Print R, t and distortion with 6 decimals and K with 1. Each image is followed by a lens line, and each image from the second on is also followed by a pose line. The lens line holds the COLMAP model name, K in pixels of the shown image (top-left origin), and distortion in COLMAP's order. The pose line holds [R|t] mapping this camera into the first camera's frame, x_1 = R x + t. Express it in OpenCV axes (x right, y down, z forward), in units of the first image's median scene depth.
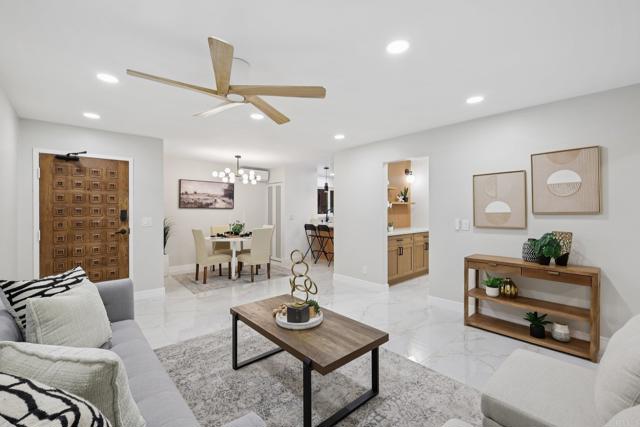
lens RADIAL K [[279.3, 0, 319.9], [0, 279.3, 205.2], [0, 0, 1]] dist [0.001417, 0.000067]
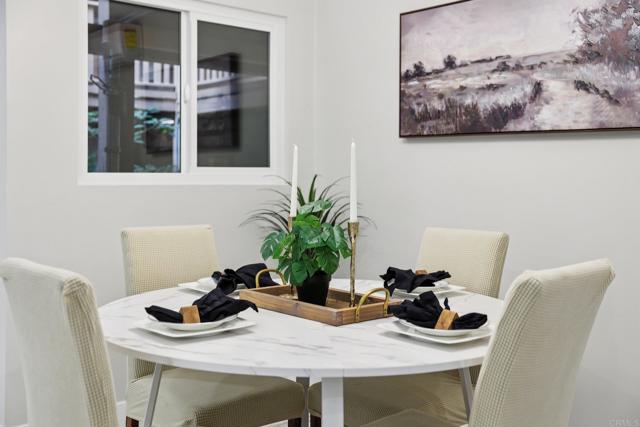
lens RADIAL K [[689.4, 0, 319.9], [0, 689.4, 173.4], [0, 0, 1]] dist [0.010042, 0.008731]
pose [[-0.023053, -0.001278, -0.999733, 0.076425], [0.009688, 0.999952, -0.001501, 0.042292], [0.999687, -0.009720, -0.023040, 1.034035]]
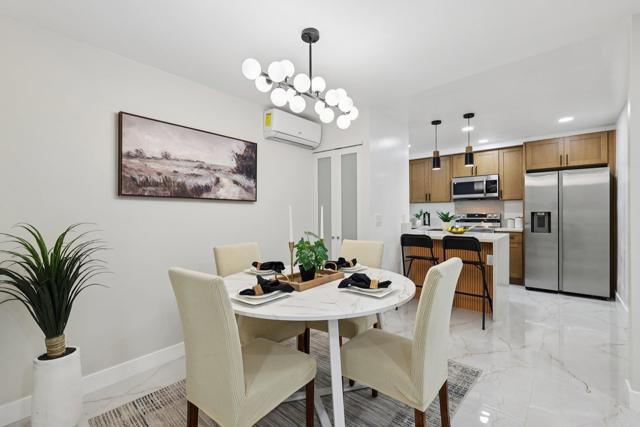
lens RADIAL K [[285.5, 0, 320.0], [0, 285.5, 213.5], [0, 0, 1]] dist [0.001956, 0.000220]
pose [[0.991574, -0.007632, 0.129318, -0.333496], [0.005528, 0.999847, 0.016624, 0.029041], [-0.129425, -0.015769, 0.991464, 0.681330]]
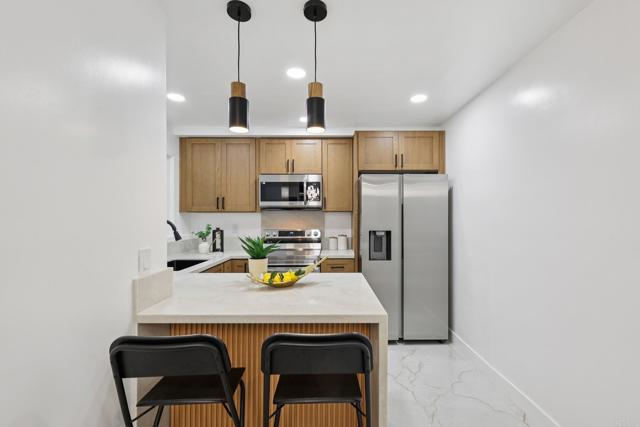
lens RADIAL K [[283.6, 0, 329.8], [0, 283.6, 217.1], [0, 0, 1]] dist [-0.000011, -0.000021]
pose [[0.660115, 0.001507, 0.751163, -0.110745], [-0.008552, 0.999948, 0.005509, 0.013572], [-0.751116, -0.010060, 0.660093, 1.083953]]
